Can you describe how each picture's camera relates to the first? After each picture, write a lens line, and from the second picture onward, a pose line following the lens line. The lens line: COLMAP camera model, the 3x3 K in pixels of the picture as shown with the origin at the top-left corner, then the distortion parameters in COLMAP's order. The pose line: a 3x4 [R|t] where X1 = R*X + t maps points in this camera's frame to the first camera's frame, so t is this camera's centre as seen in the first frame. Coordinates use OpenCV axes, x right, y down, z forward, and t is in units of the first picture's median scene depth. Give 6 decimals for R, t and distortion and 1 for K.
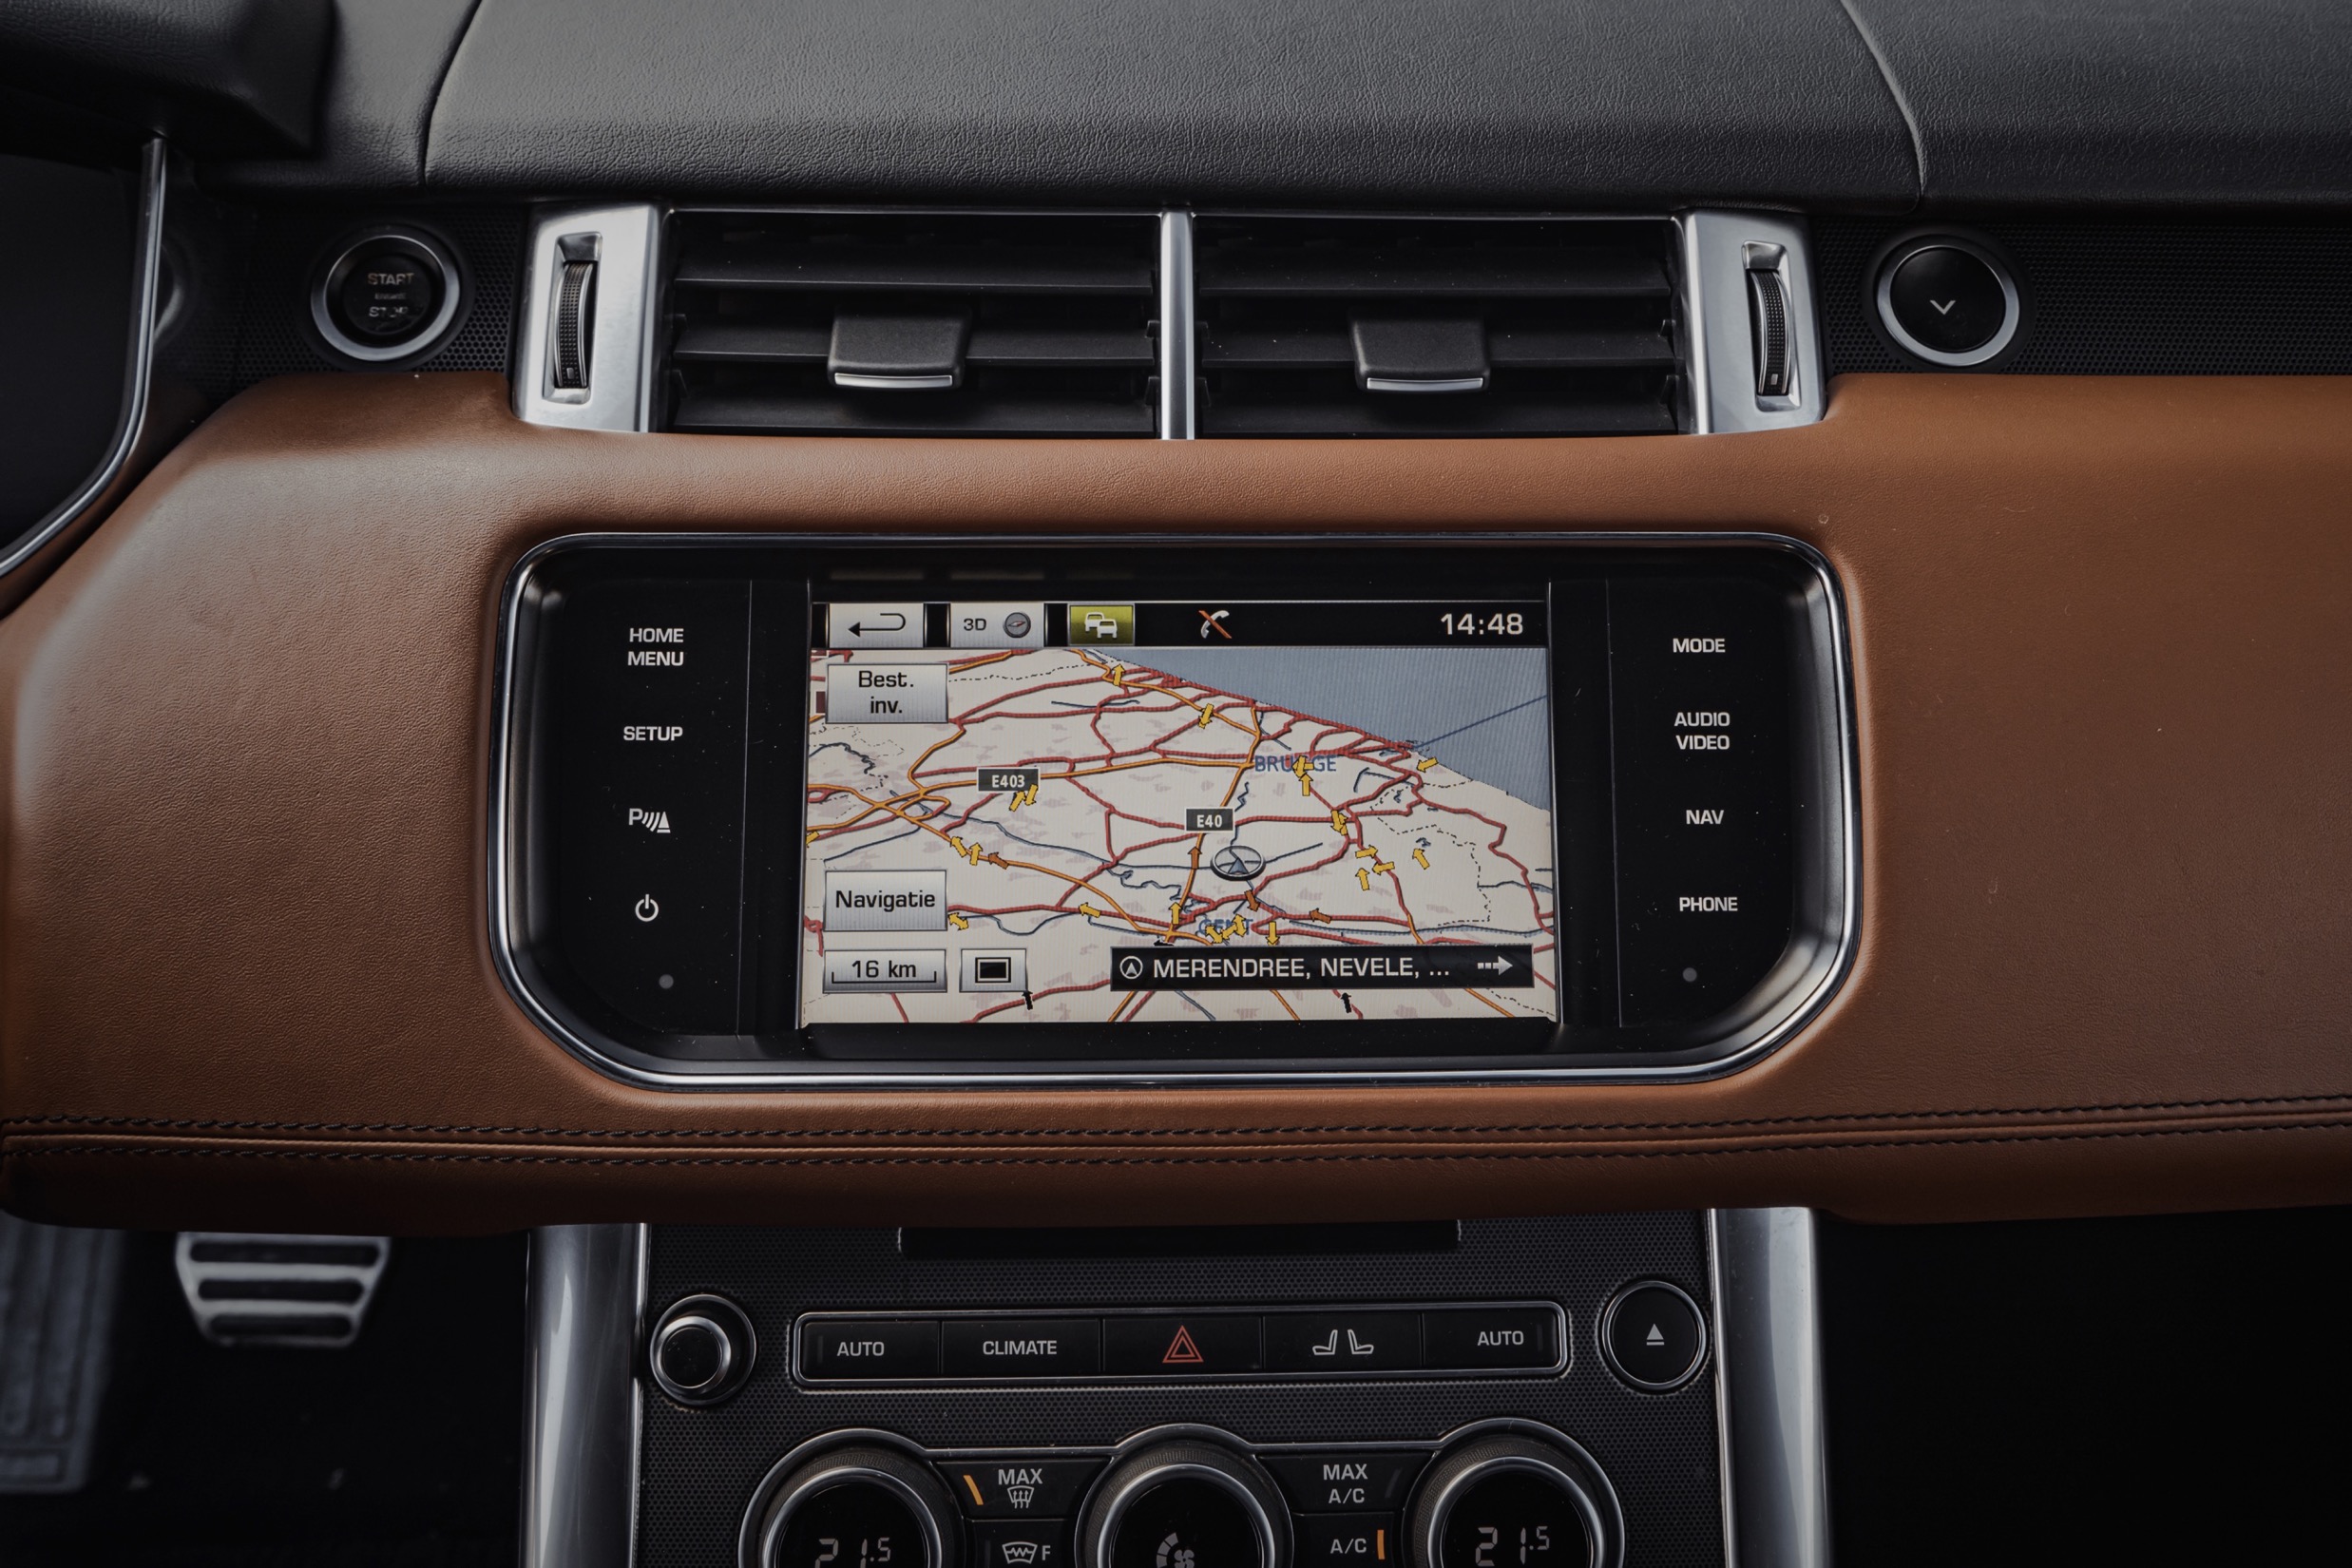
lens RADIAL K [[1902.4, 0, 1176.0], [0, 1902.4, 784.0], [0, 0, 1]] dist [-0.008861, 0.001228]
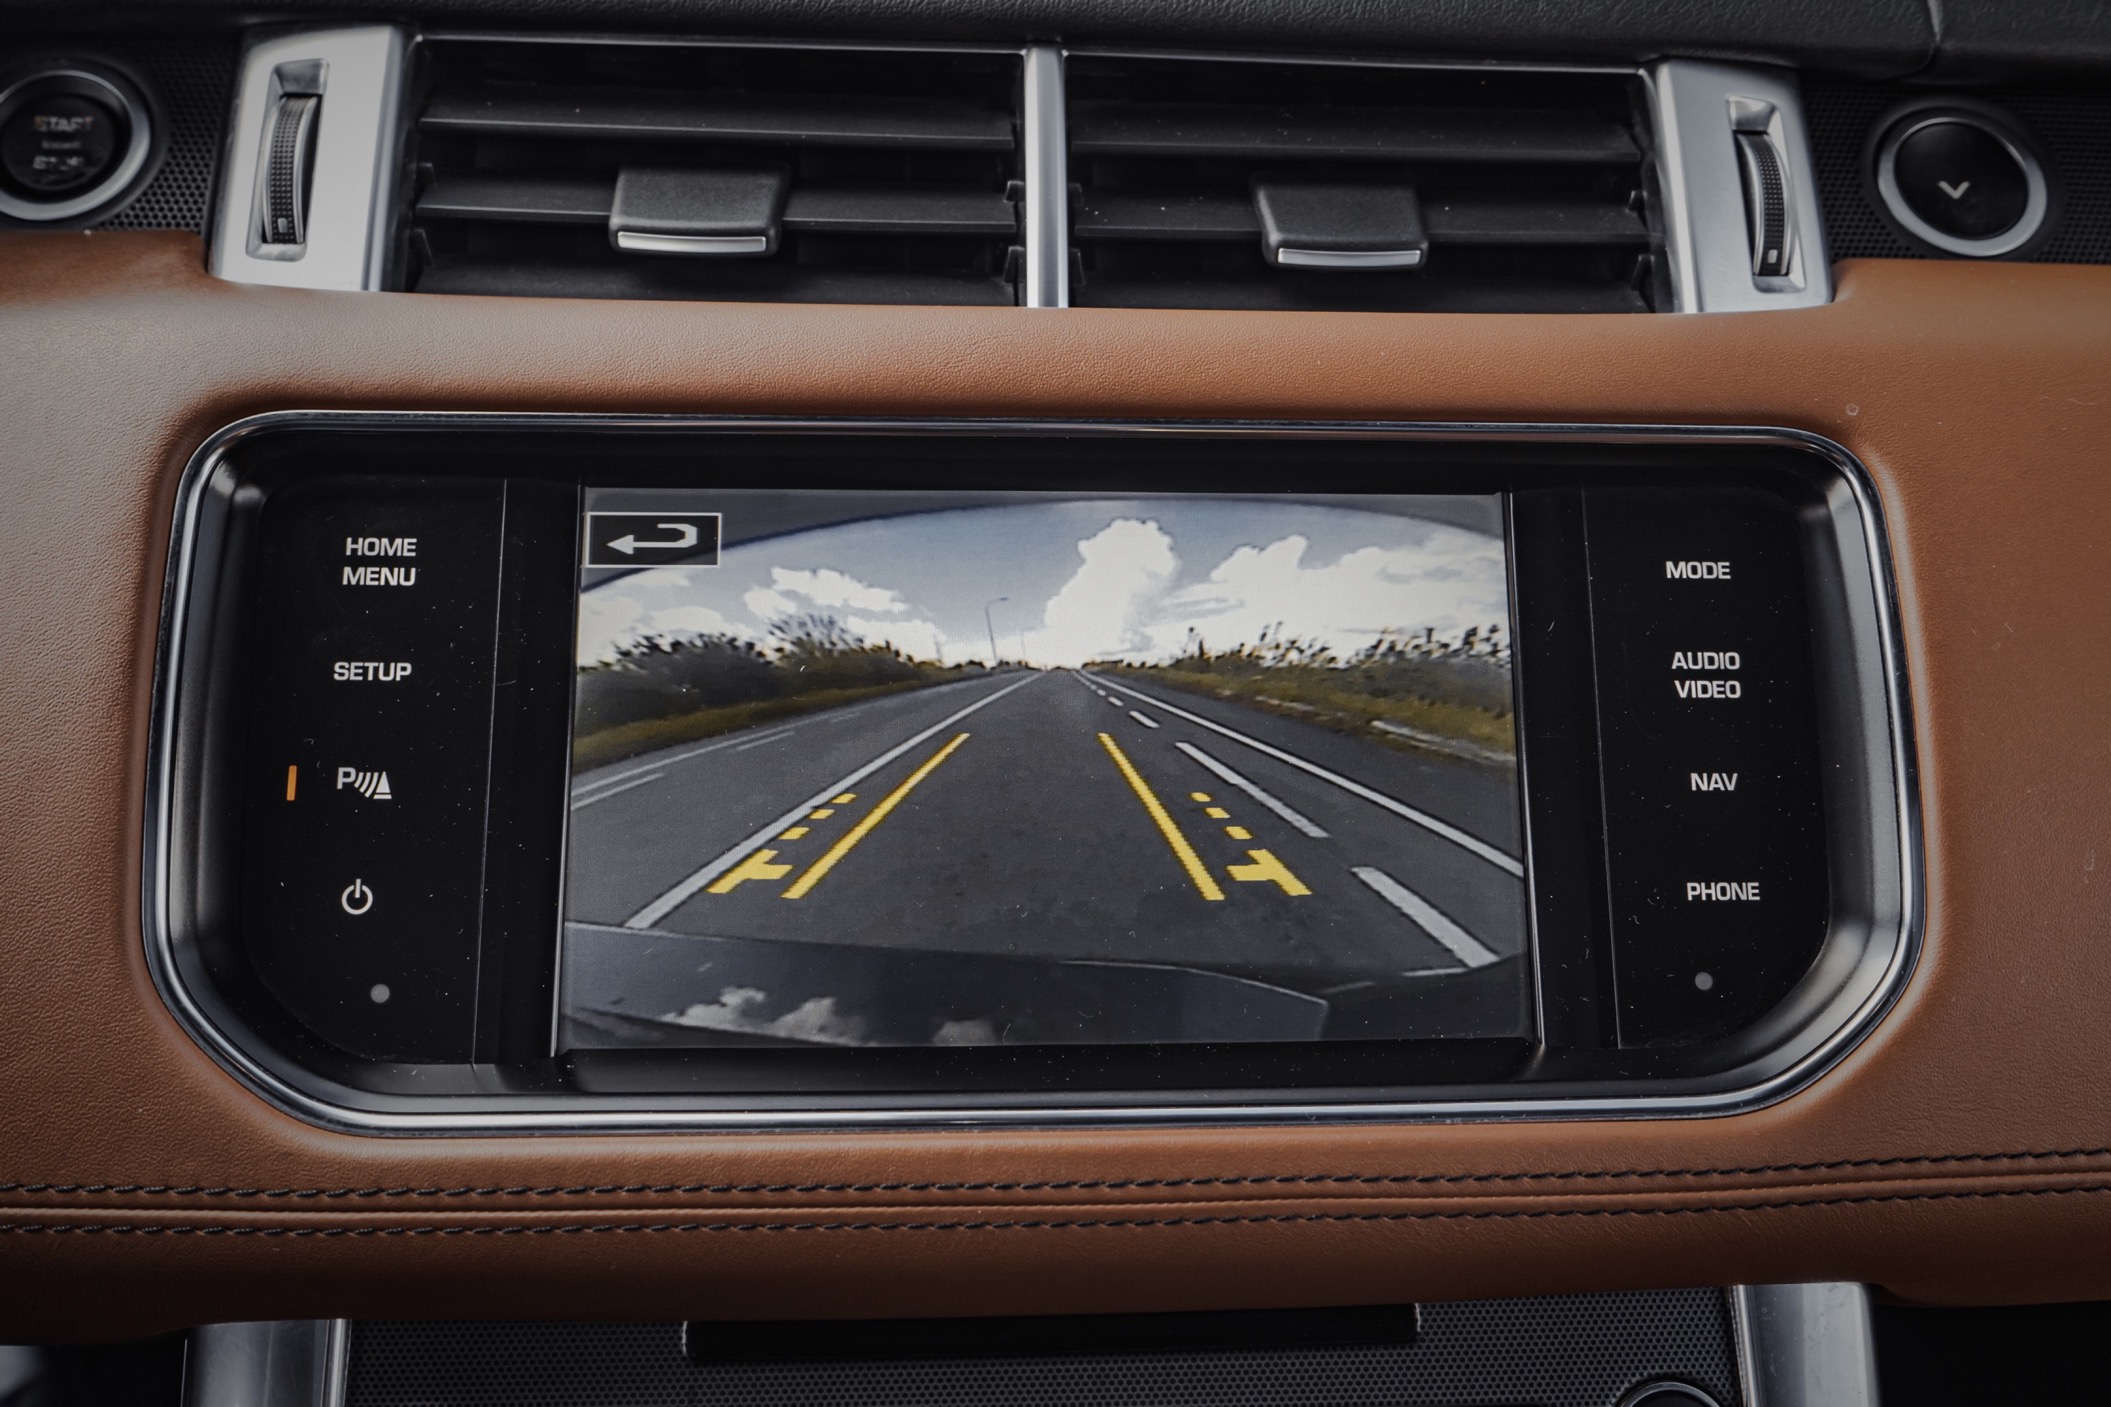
lens RADIAL K [[1978.7, 0, 1062.4], [0, 1978.7, 712.3], [0, 0, 1]] dist [-0.005918, -0.003983]
pose [[0.999099, 0.002132, 0.042379, -0.028708], [0.001487, 0.996364, -0.085187, 0.058301], [-0.042406, 0.085174, 0.995463, 0.187399]]
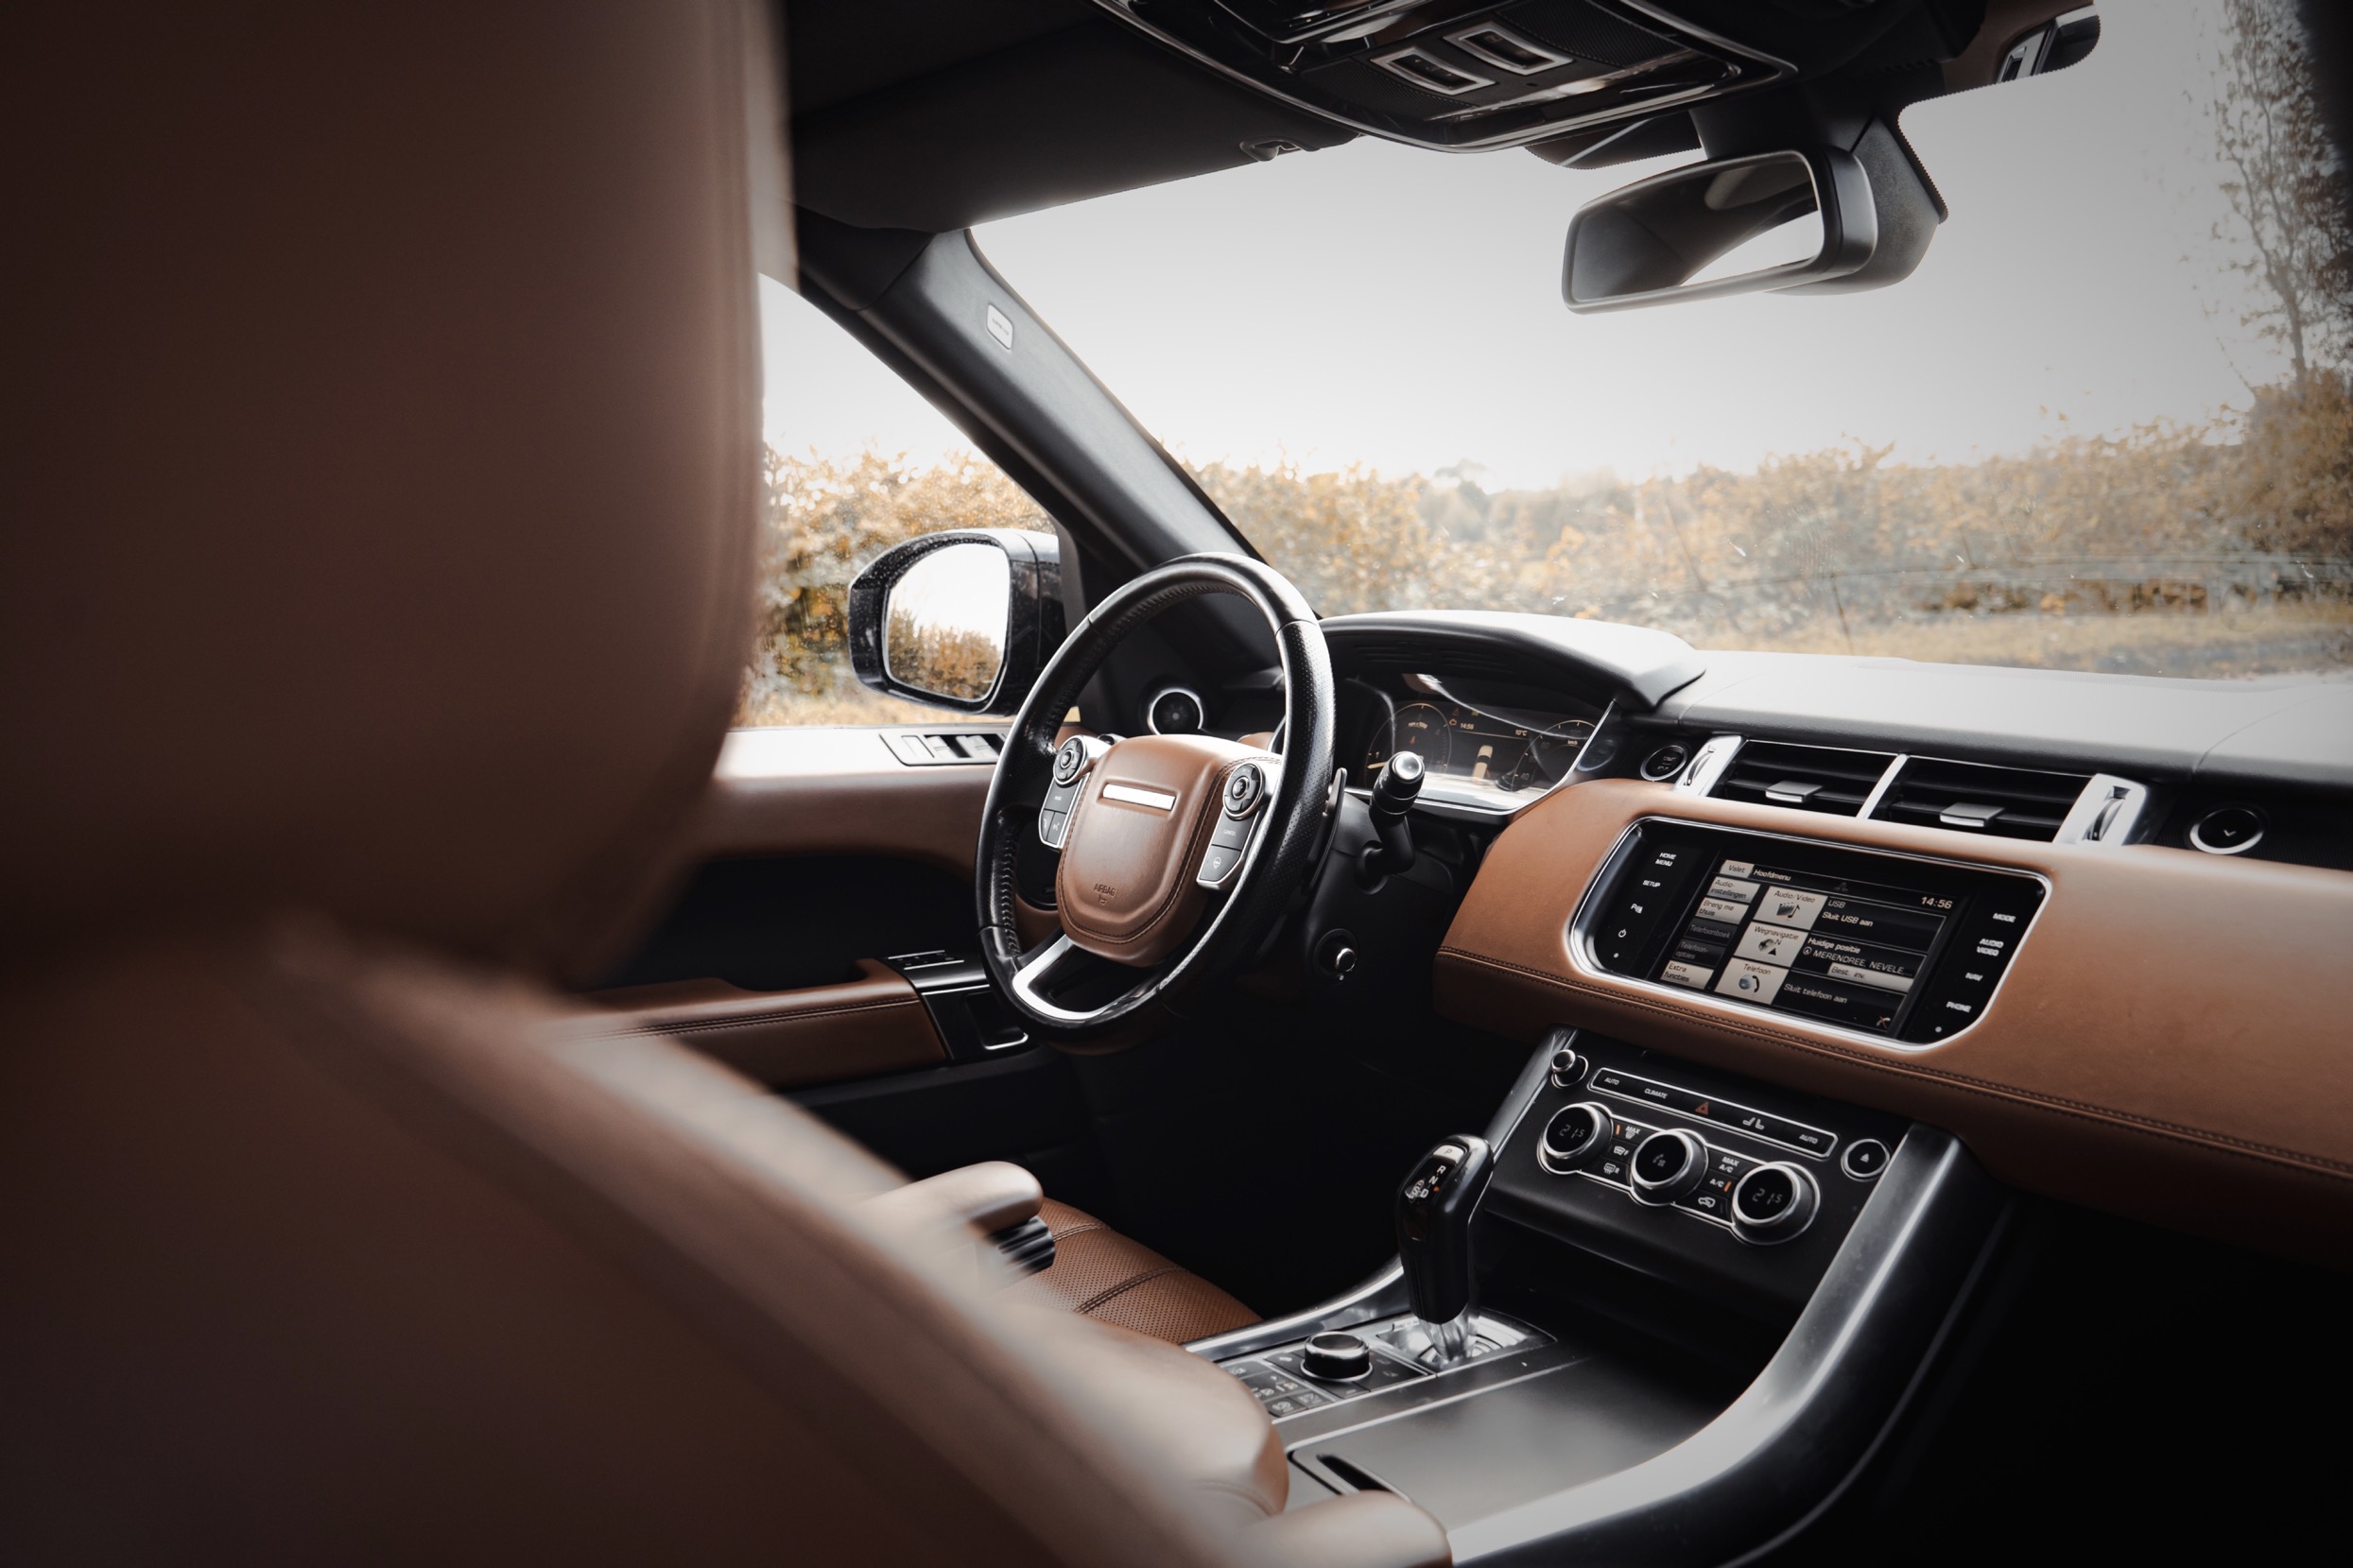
lens RADIAL K [[1903.0, 0, 1176.5], [0, 1903.0, 784.0], [0, 0, 1]] dist [-0.008861, 0.001228]
pose [[0.557358, 0.092342, -0.825121, 1.673079], [-0.465379, 0.857753, -0.218363, 0.800602], [0.687586, 0.505700, 0.521049, -1.064102]]
